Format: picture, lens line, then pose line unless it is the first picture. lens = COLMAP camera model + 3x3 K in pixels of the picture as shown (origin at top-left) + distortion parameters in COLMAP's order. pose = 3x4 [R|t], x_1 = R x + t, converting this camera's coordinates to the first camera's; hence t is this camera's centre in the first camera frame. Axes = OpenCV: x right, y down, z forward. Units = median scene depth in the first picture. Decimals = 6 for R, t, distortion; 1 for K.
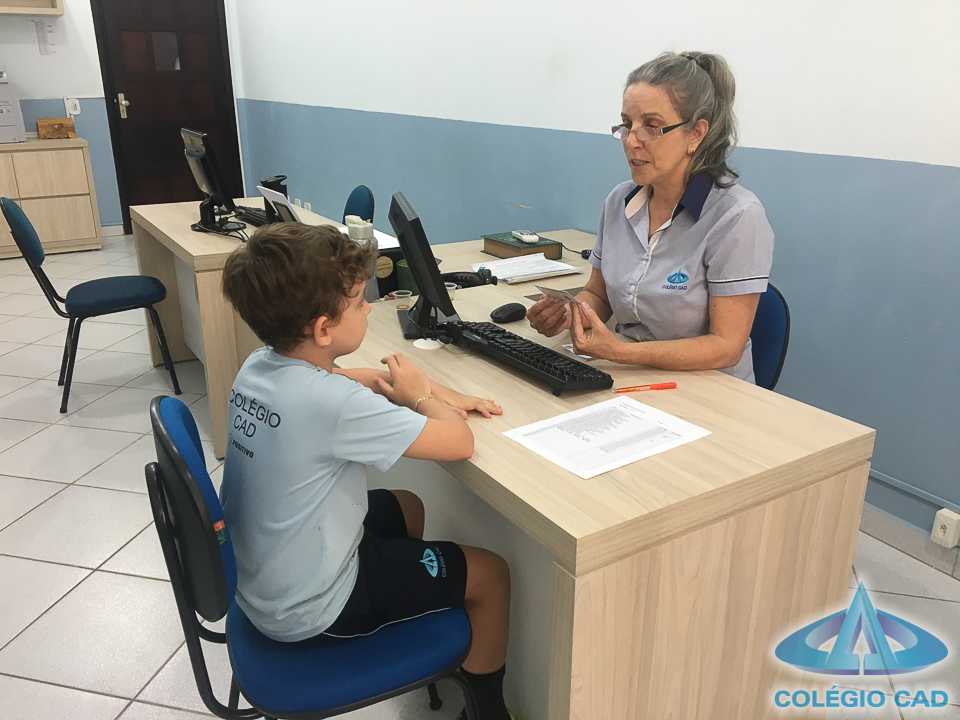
lens RADIAL K [[802.0, 0, 480.0], [0, 802.0, 360.0], [0, 0, 1]] dist [0.108619, -0.158632]
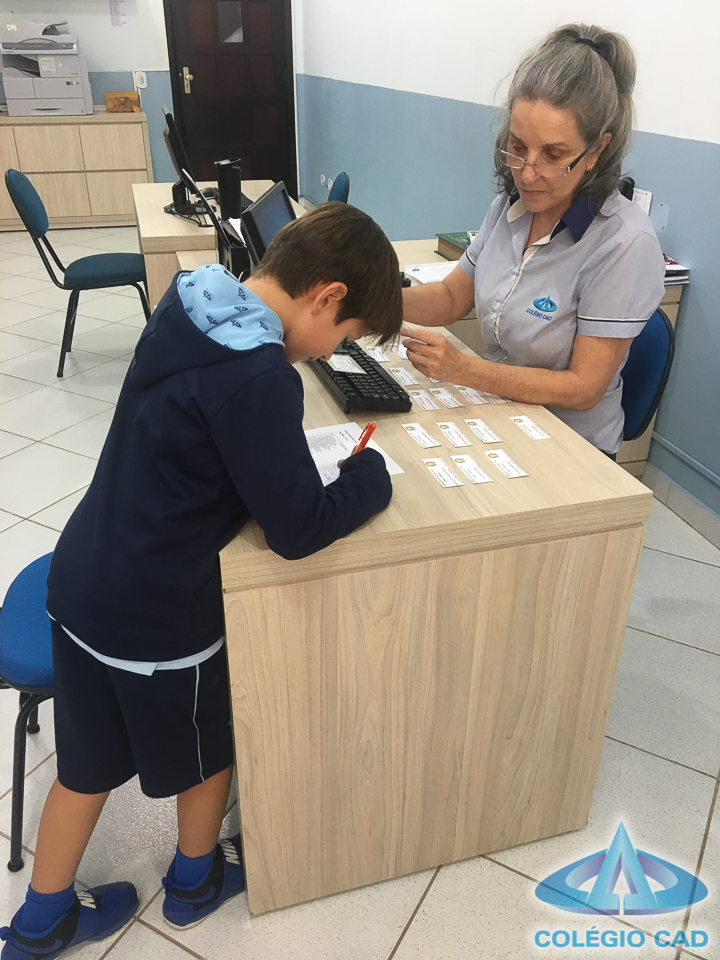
lens RADIAL K [[802.0, 0, 360.0], [0, 802.0, 480.0], [0, 0, 1]] dist [0.108619, -0.158632]
pose [[0.961900, 0.135652, -0.237374, 0.234375], [-0.098766, 0.982006, 0.160961, -0.022234], [0.254938, -0.131384, 0.957990, 0.048585]]
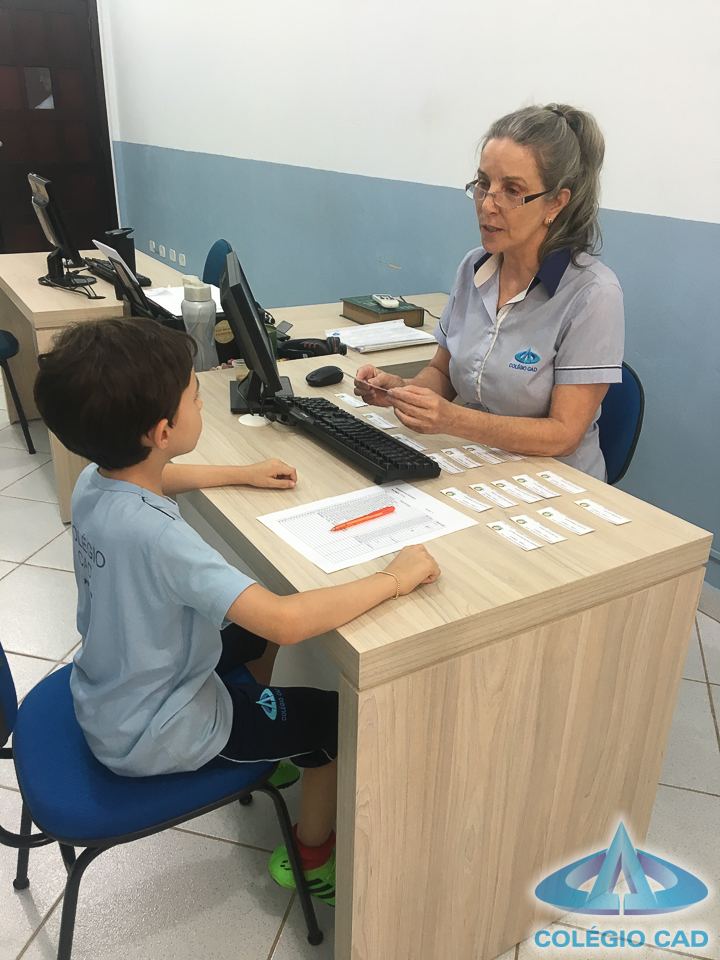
lens RADIAL K [[802.0, 0, 360.0], [0, 802.0, 480.0], [0, 0, 1]] dist [0.108619, -0.158632]
pose [[0.999426, 0.030618, -0.014502, 0.058782], [-0.029394, 0.996506, 0.078173, -0.021516], [0.016845, -0.077702, 0.996834, 0.046760]]
